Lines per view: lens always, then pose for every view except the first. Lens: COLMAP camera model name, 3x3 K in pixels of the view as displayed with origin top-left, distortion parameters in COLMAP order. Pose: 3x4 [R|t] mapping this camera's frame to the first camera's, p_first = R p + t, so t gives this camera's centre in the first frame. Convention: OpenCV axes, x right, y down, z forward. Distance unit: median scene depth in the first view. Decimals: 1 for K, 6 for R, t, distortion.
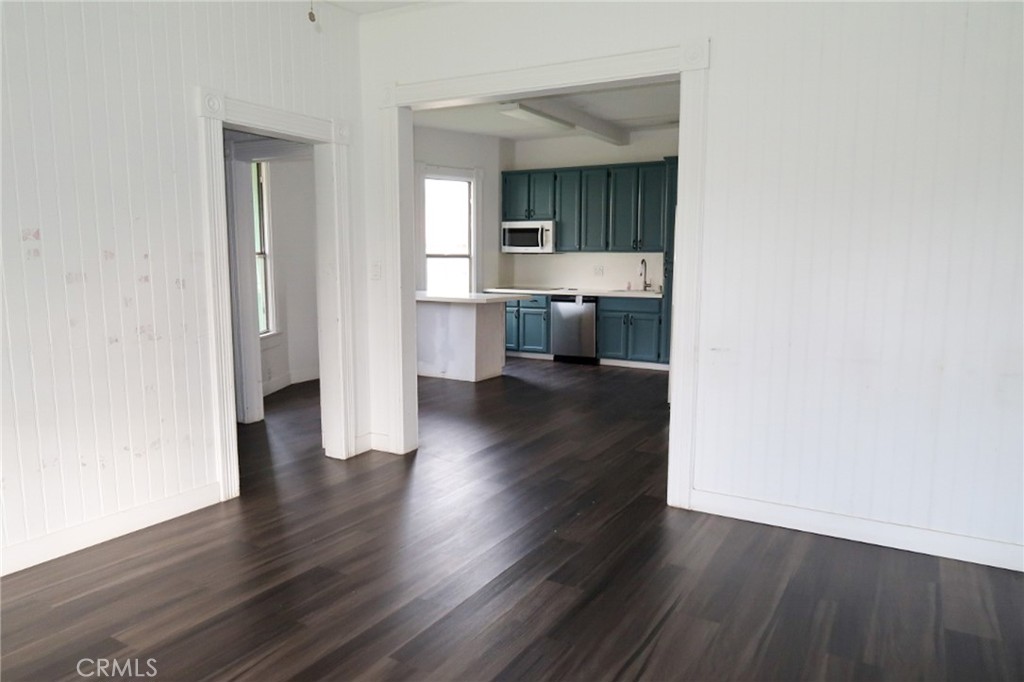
lens RADIAL K [[728.3, 0, 514.6], [0, 728.3, 342.8], [0, 0, 1]] dist [-0.044807, -0.001748]
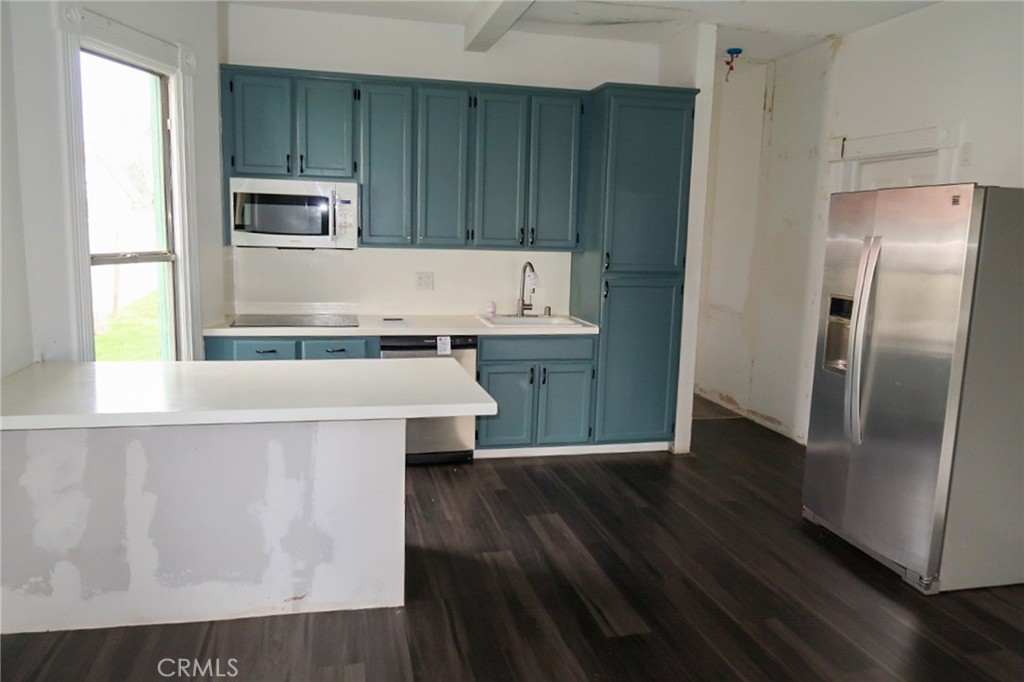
lens RADIAL K [[728.3, 0, 511.2], [0, 728.3, 340.6], [0, 0, 1]] dist [-0.044807, -0.001748]
pose [[0.703857, -0.092051, 0.704352, -0.227020], [0.055076, 0.995655, 0.075083, -0.093421], [-0.708203, -0.014055, 0.705869, 0.582354]]
